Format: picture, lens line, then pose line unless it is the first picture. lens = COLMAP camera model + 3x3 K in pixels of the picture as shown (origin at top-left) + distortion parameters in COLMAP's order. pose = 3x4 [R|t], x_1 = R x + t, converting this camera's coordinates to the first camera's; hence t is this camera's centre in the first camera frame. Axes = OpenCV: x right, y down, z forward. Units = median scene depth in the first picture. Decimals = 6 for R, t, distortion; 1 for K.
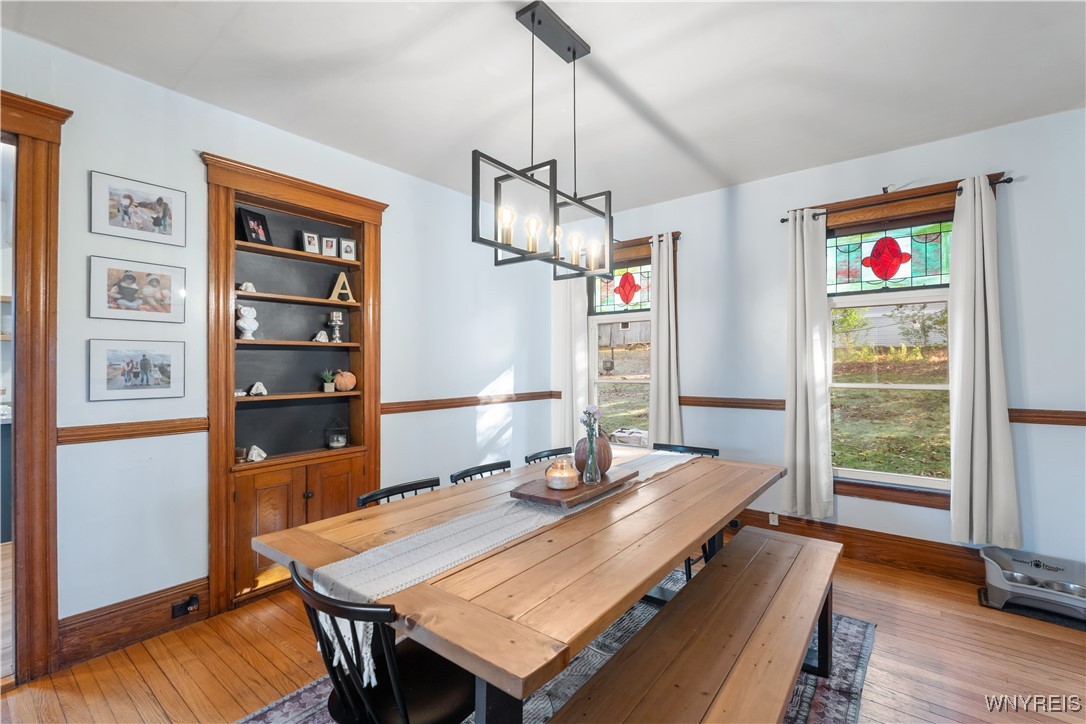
lens RADIAL K [[479.3, 0, 542.7], [0, 479.3, 360.1], [0, 0, 1]] dist [-0.002061, -0.000161]
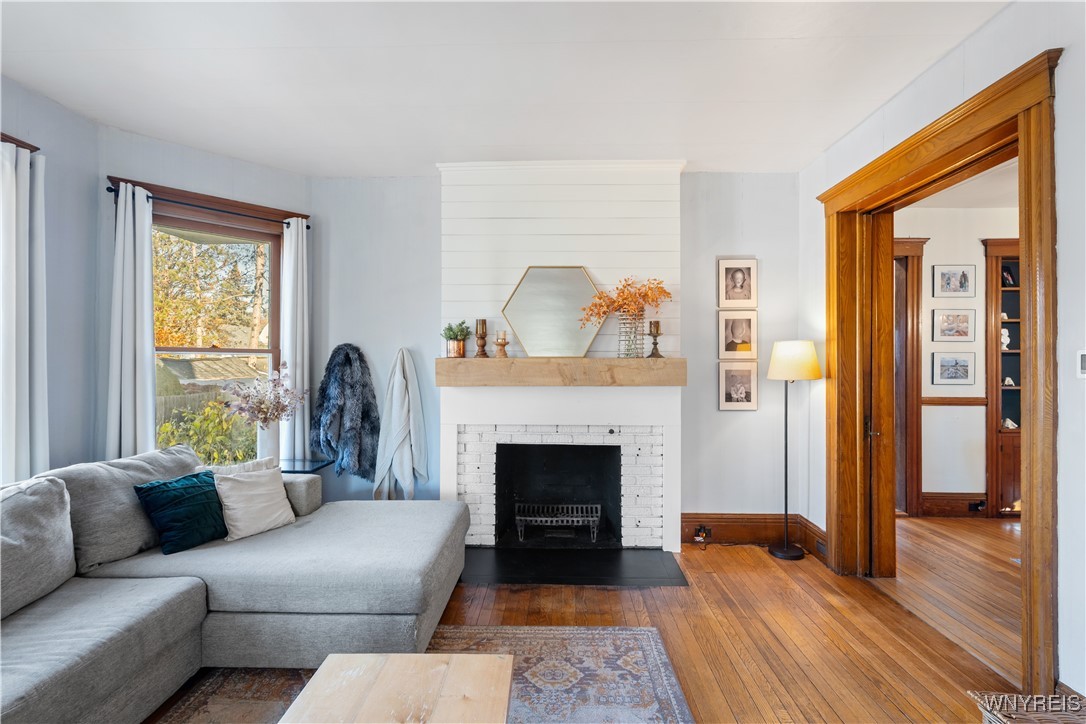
lens RADIAL K [[479.3, 0, 544.8], [0, 479.3, 363.7], [0, 0, 1]] dist [-0.002061, -0.000161]
pose [[0.603064, 0.003254, -0.797686, -0.310349], [0.003552, 0.999971, 0.006765, -0.014909], [0.797685, -0.006913, 0.603035, -1.266979]]
